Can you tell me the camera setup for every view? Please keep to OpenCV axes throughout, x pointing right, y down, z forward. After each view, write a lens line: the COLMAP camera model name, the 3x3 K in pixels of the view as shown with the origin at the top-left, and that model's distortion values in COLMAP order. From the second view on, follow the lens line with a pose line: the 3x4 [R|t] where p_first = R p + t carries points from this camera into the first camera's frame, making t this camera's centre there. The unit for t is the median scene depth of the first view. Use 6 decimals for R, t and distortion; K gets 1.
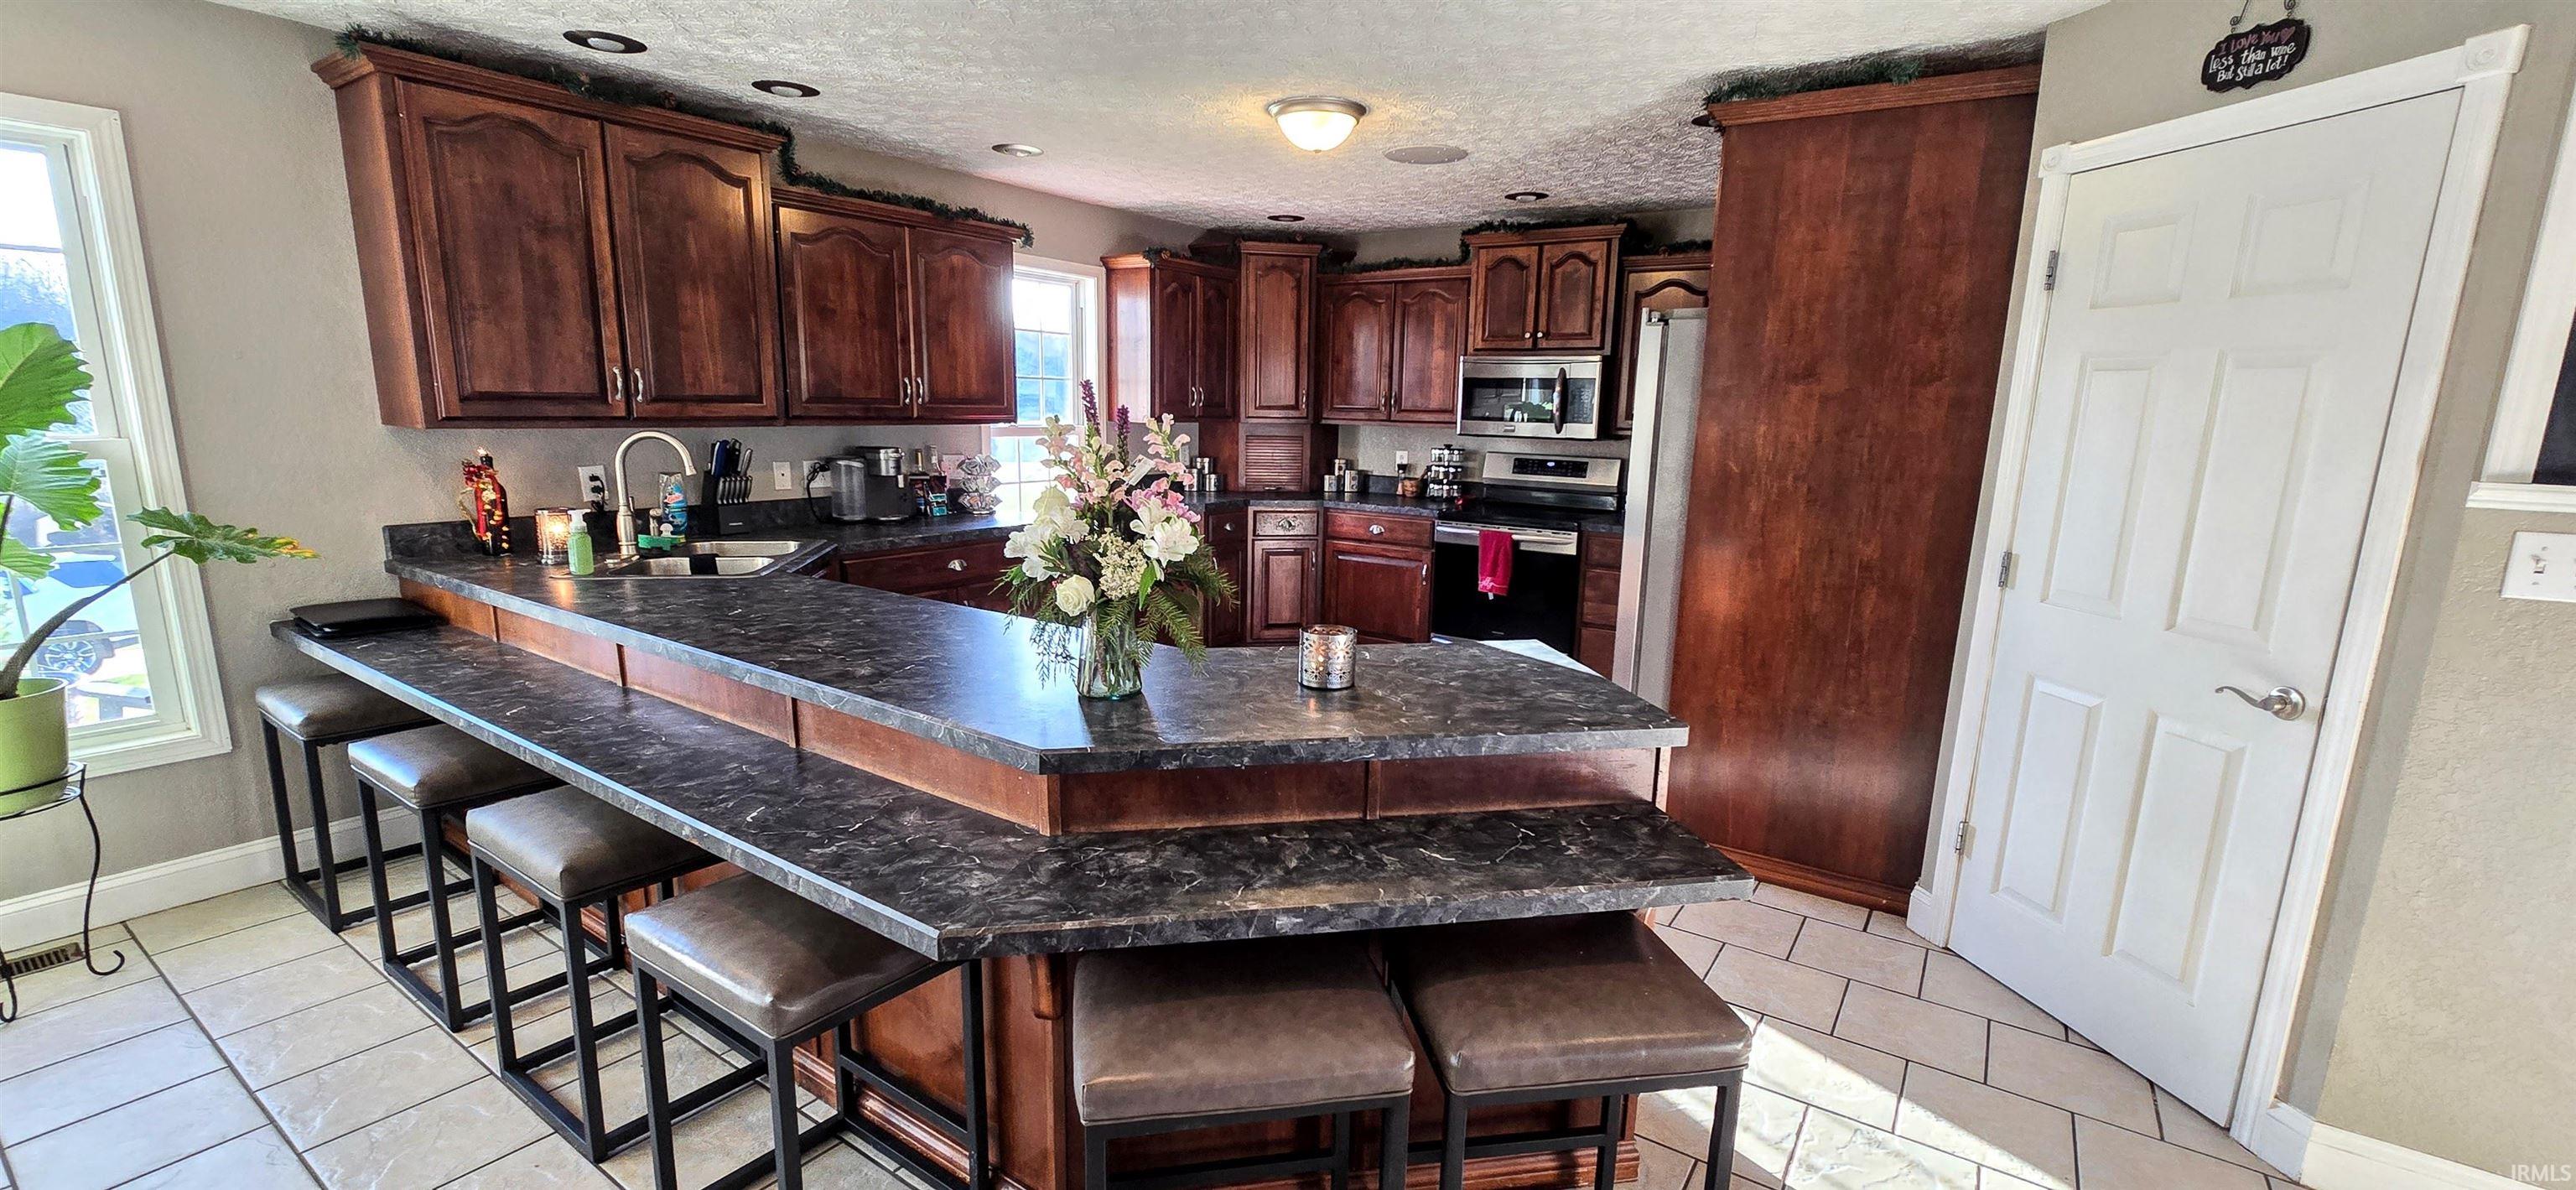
lens RADIAL K [[1056.2, 0, 1286.7], [0, 1056.2, 607.6], [0, 0, 1]] dist [-0.002934, 0.000016]
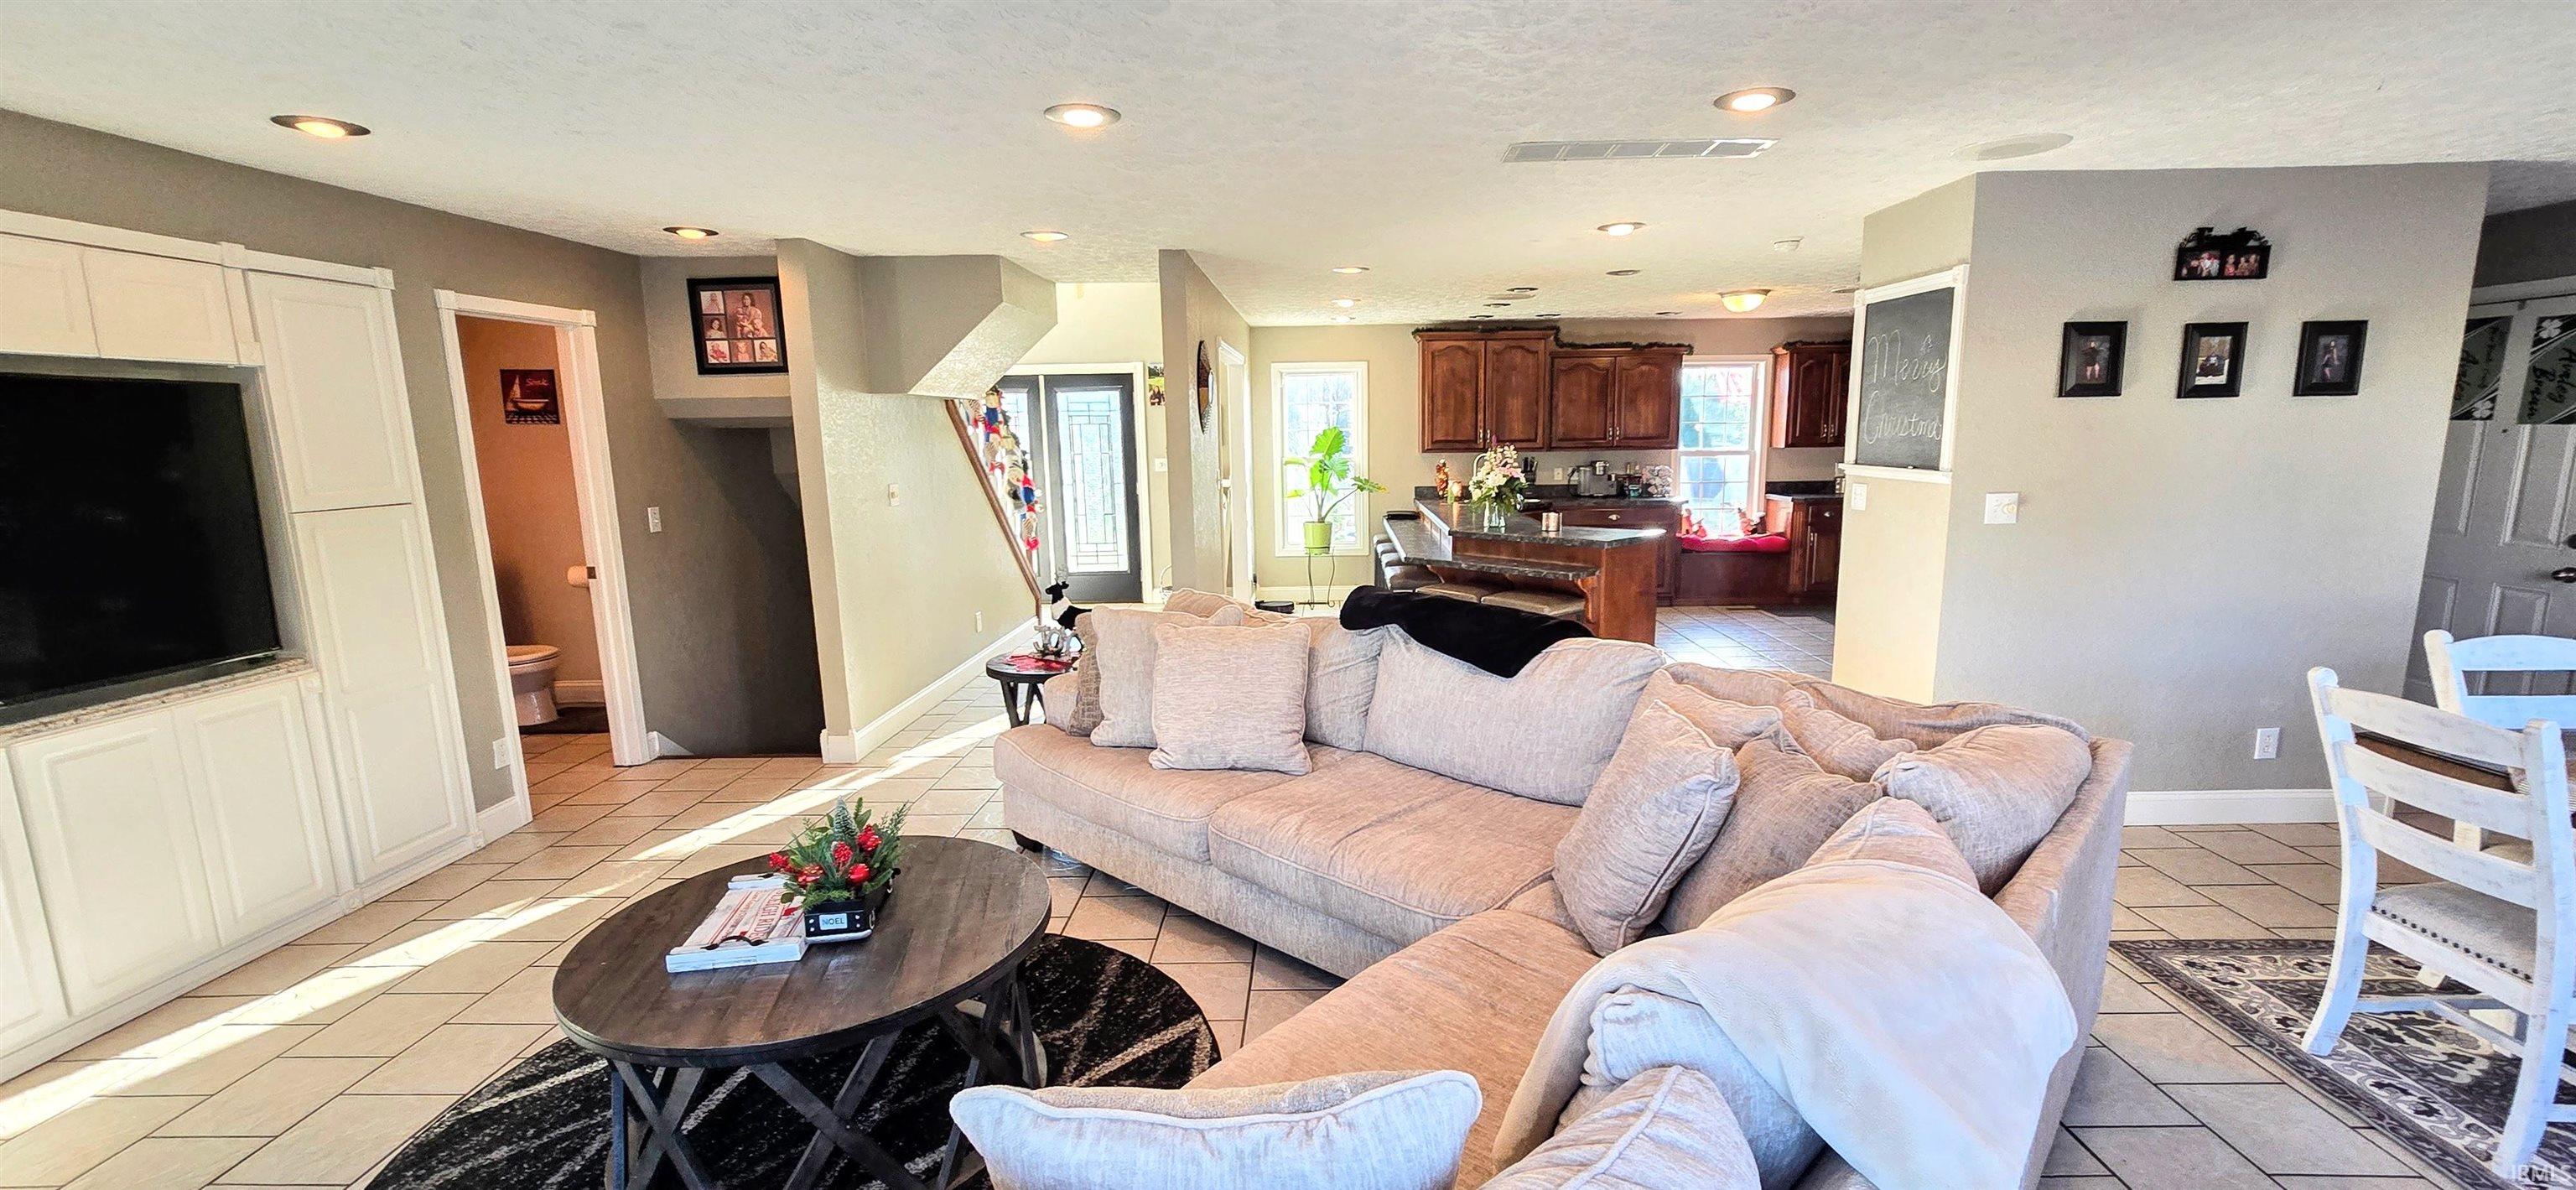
lens RADIAL K [[1056.2, 0, 1286.7], [0, 1056.2, 607.6], [0, 0, 1]] dist [-0.002934, 0.000016]
pose [[0.543029, 0.113050, -0.832069, 1.234531], [-0.134861, 0.989775, 0.046464, 0.143438], [0.828813, 0.086982, 0.552723, -0.758954]]
